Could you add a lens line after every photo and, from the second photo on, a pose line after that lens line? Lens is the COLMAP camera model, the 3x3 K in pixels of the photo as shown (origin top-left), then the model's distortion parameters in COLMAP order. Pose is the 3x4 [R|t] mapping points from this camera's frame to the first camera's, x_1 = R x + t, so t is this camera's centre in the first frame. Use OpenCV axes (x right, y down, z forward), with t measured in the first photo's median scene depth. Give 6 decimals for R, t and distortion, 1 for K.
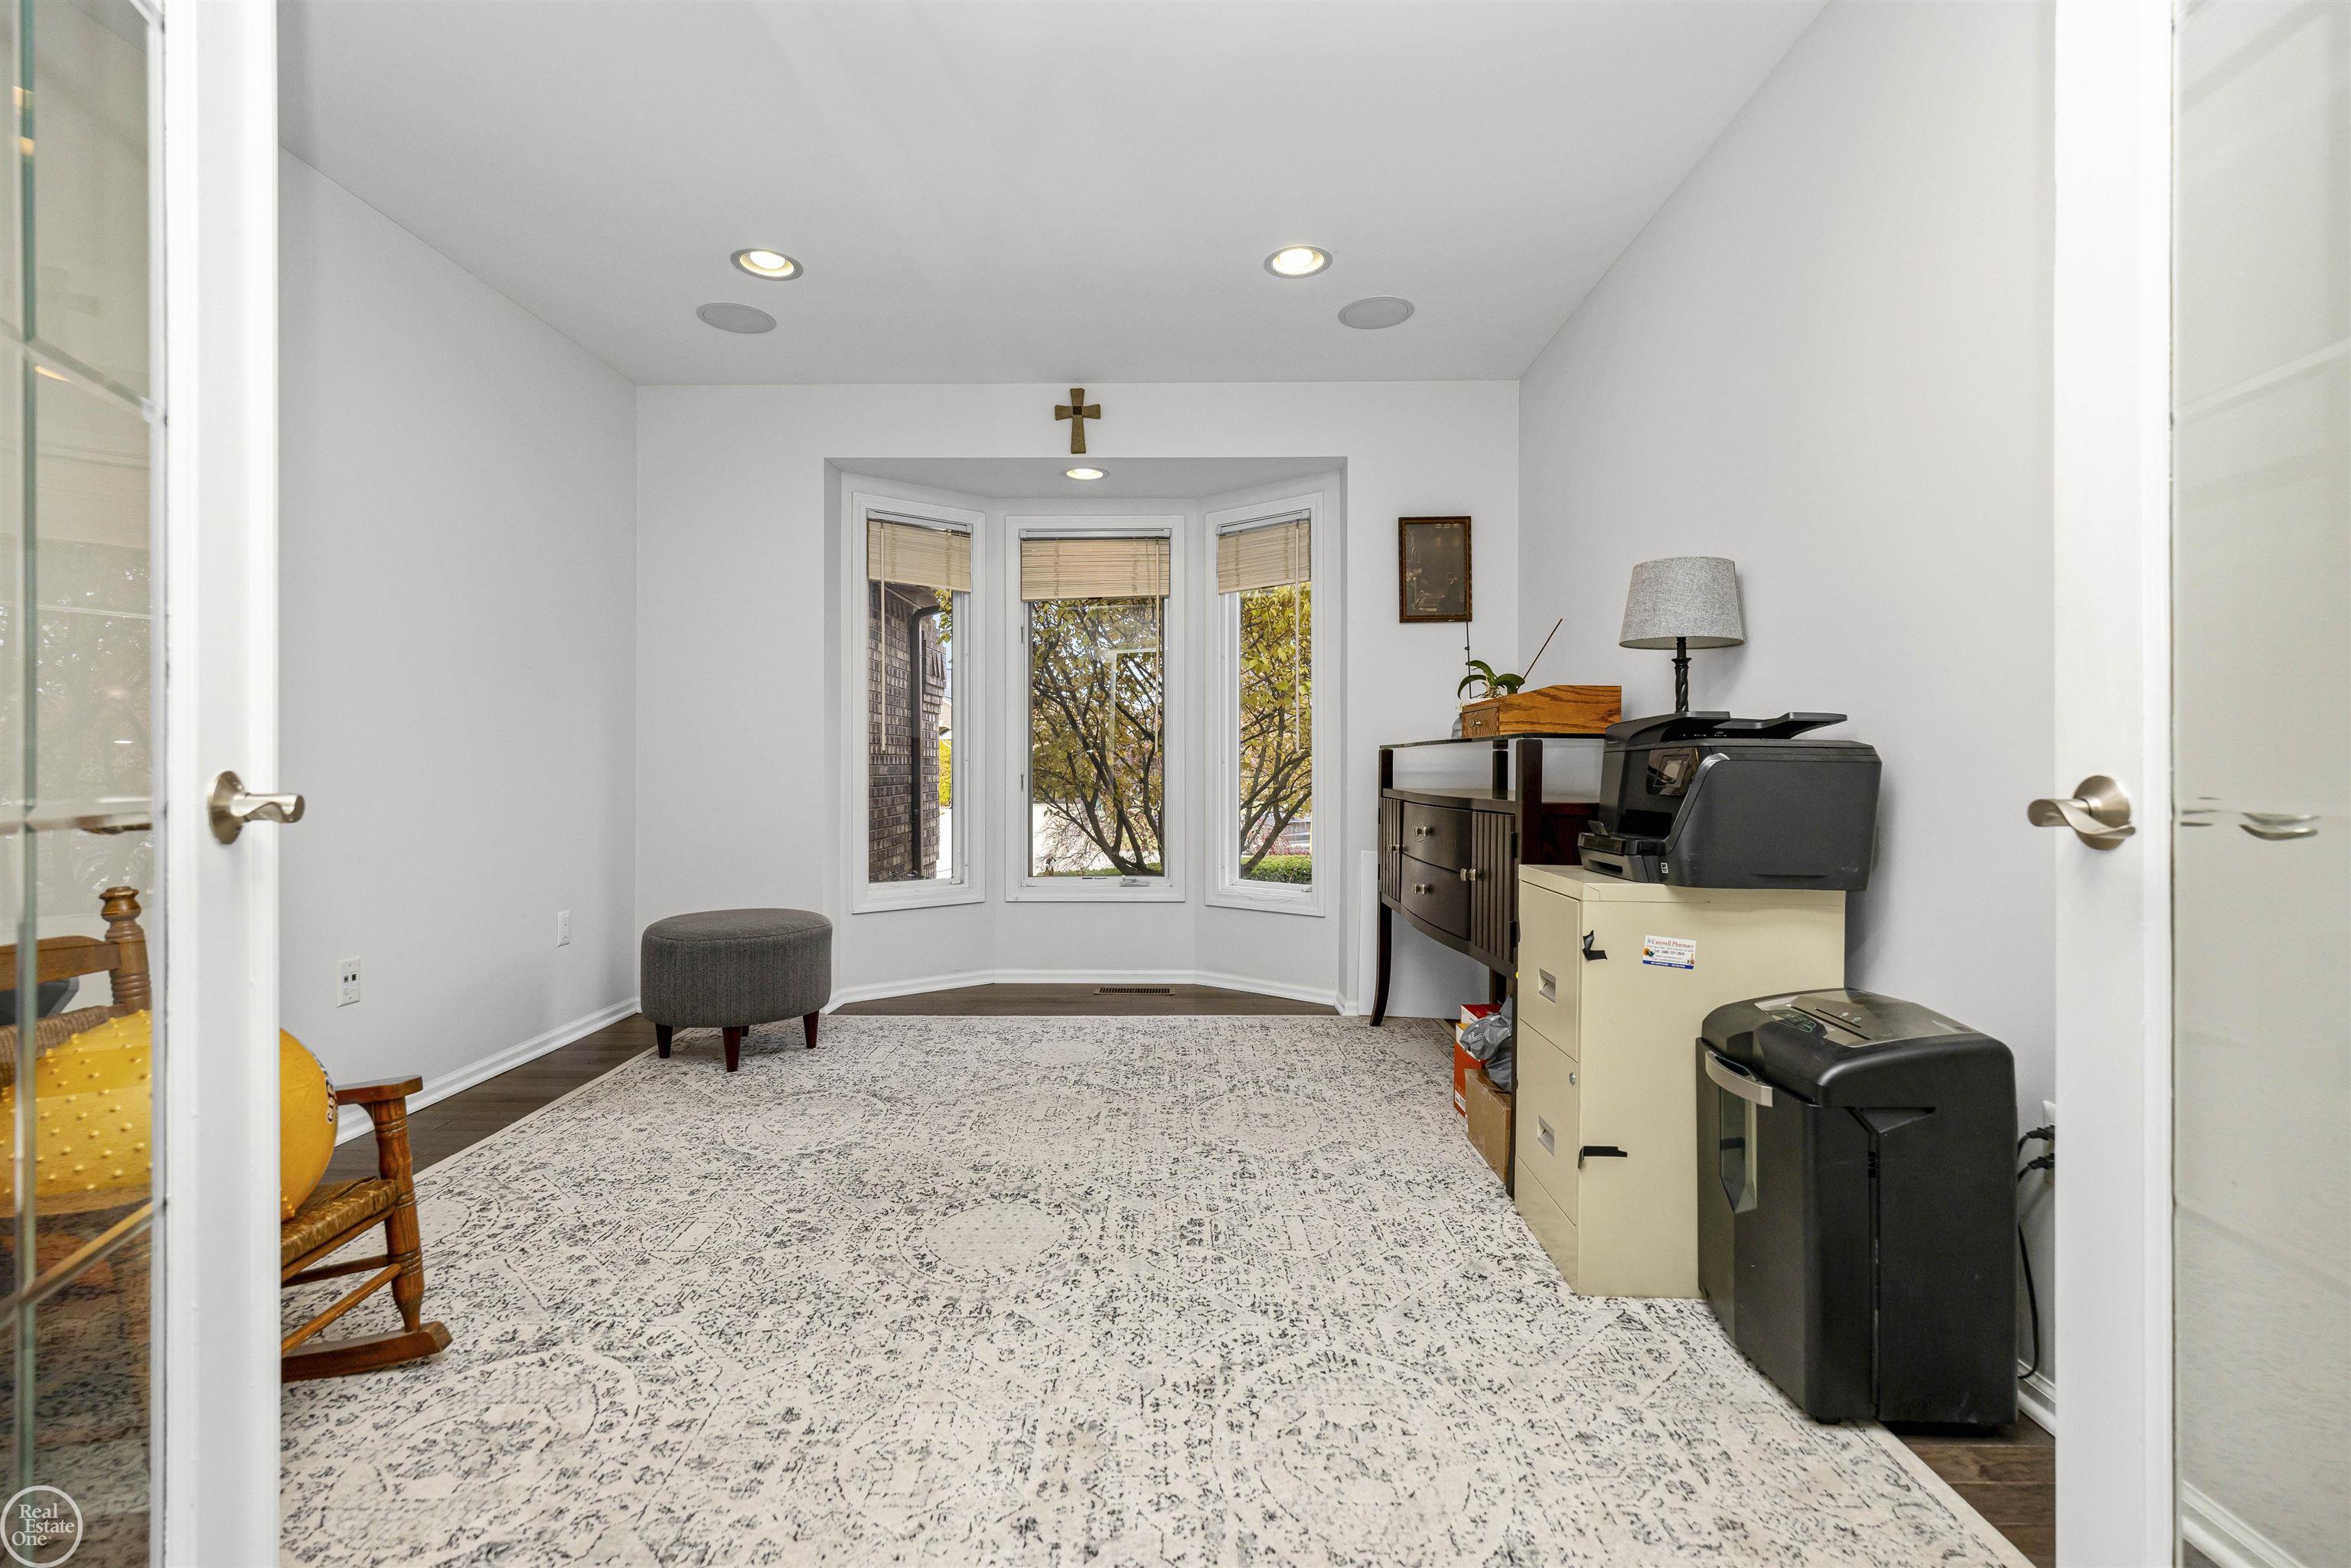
lens RADIAL K [[1079.4, 0, 1181.7], [0, 1079.4, 772.2], [0, 0, 1]] dist [0.003878, -0.005203]
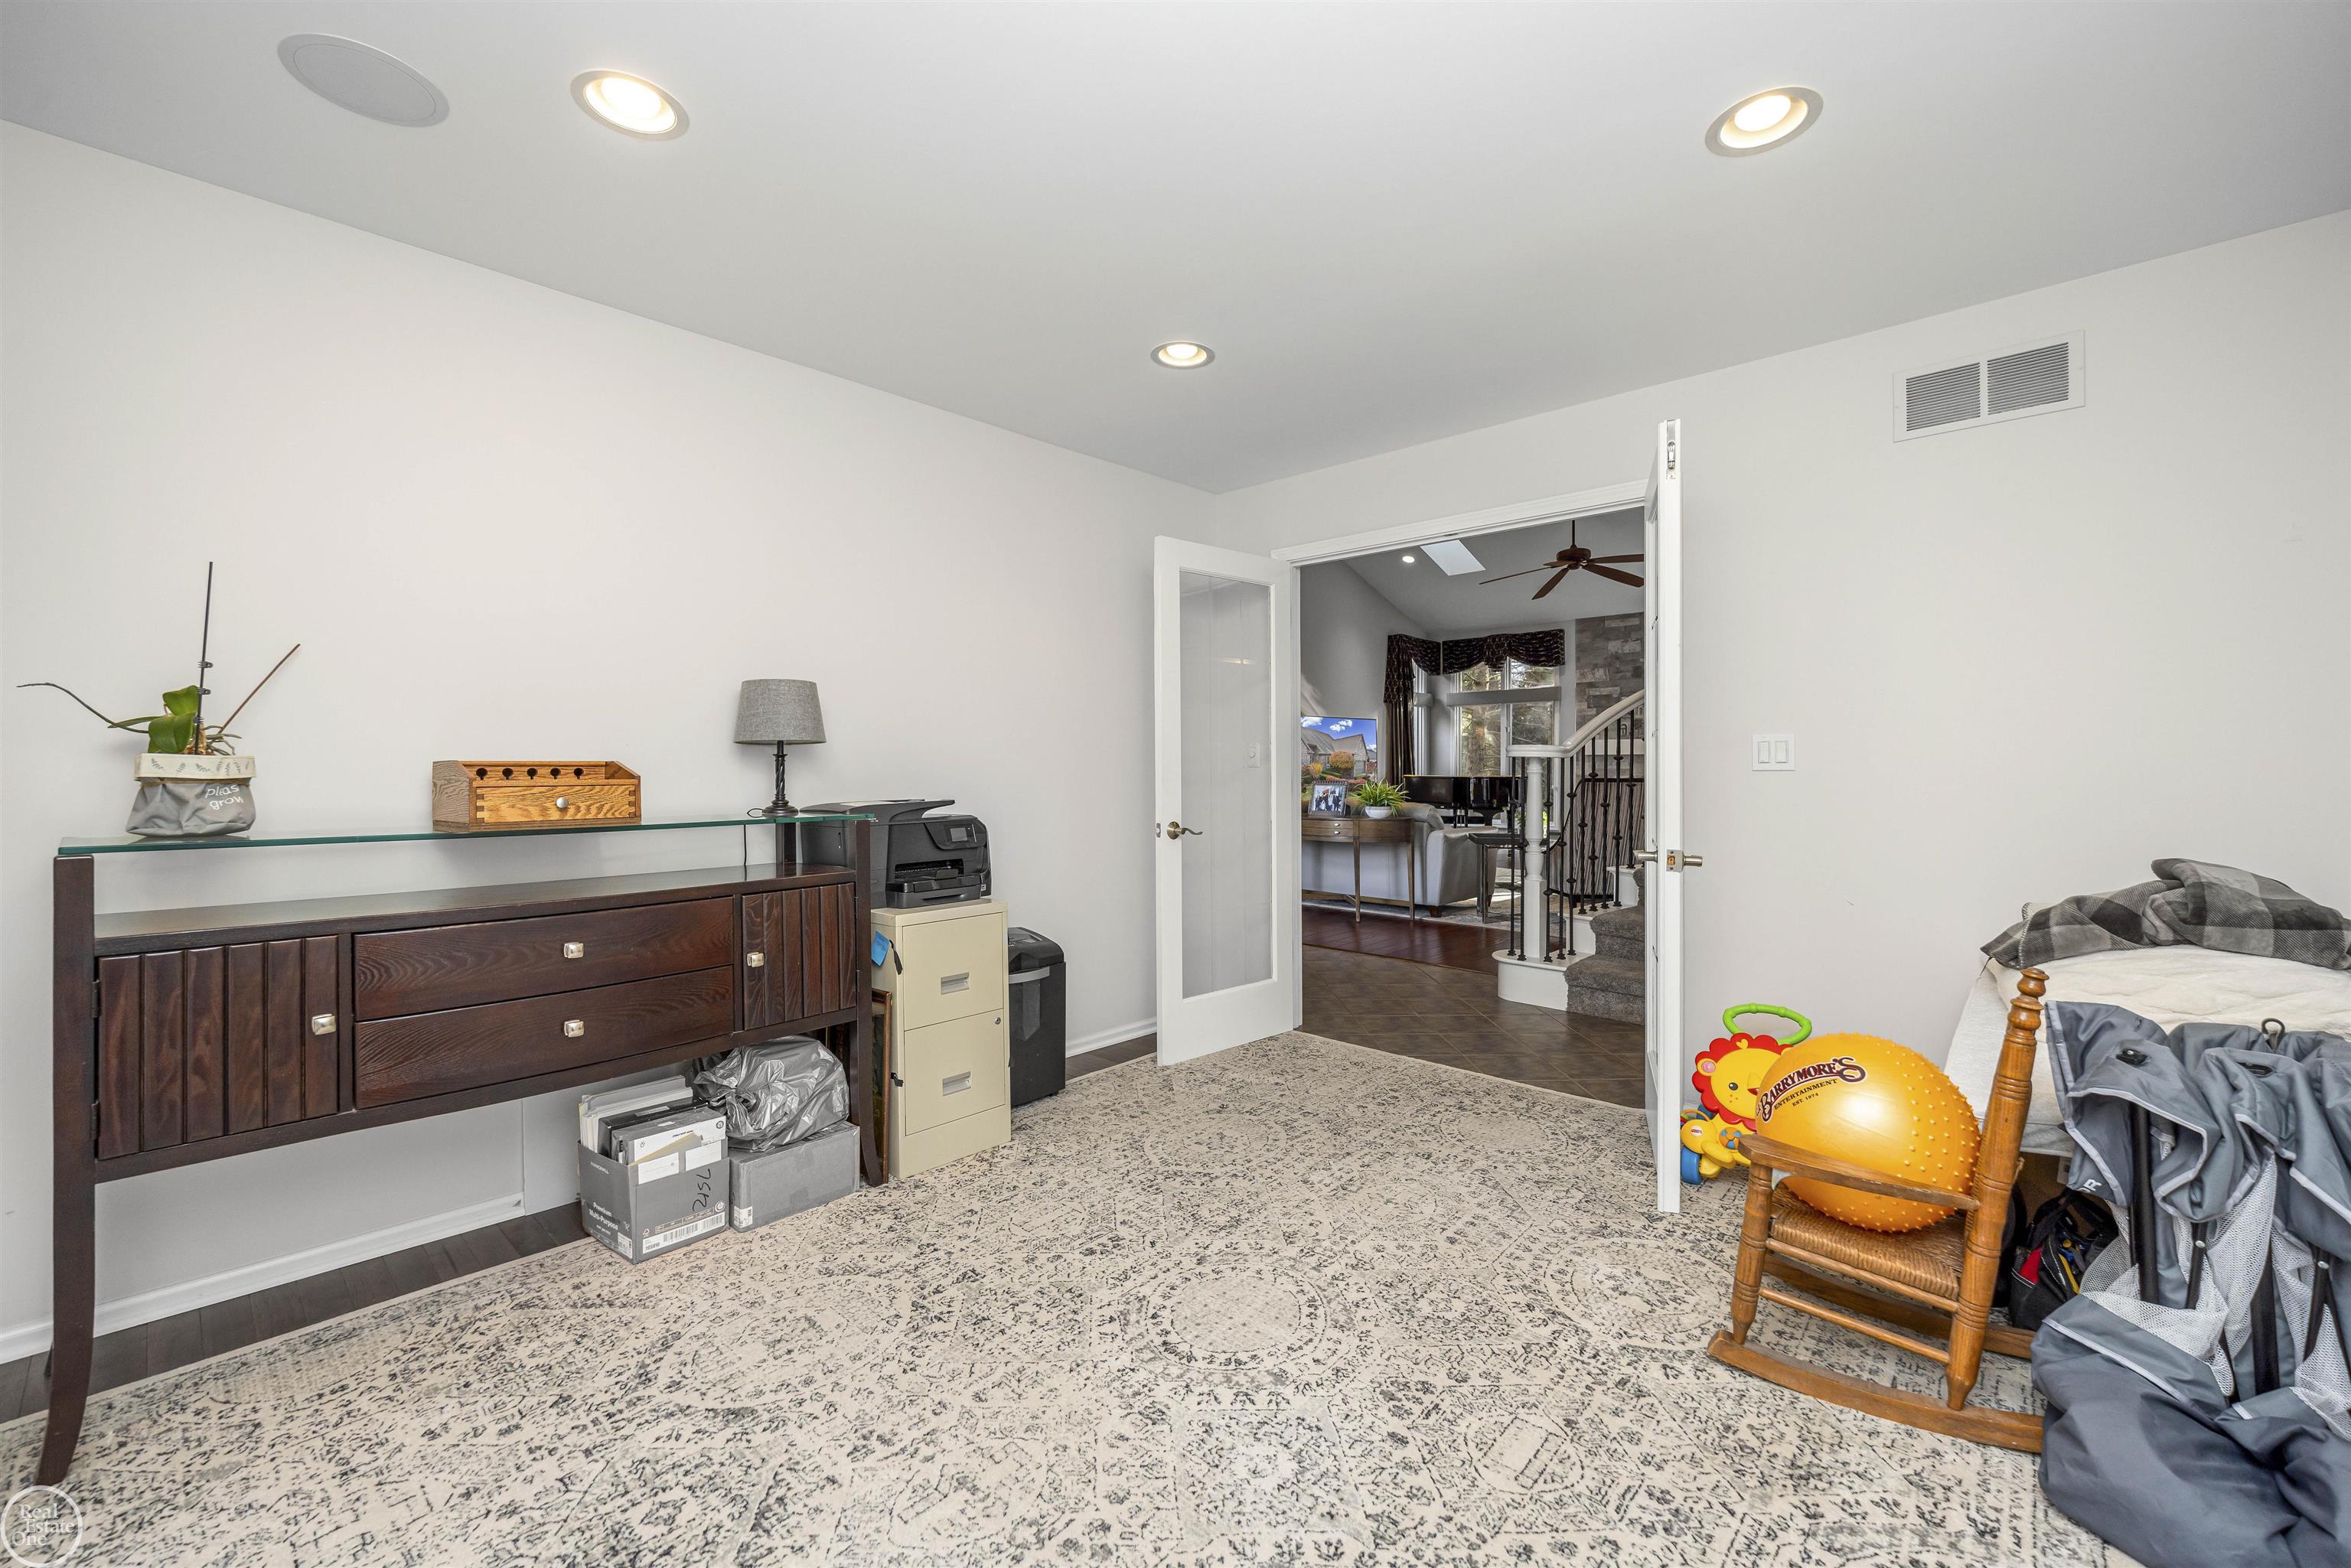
lens RADIAL K [[960.1, 0, 1194.7], [0, 960.1, 774.5], [0, 0, 1]] dist [-0.006823, 0.000493]
pose [[-0.757604, -0.001868, 0.652712, -0.766924], [0.004487, 0.999957, 0.008071, -0.098113], [-0.652699, 0.009043, -0.757563, 1.775000]]
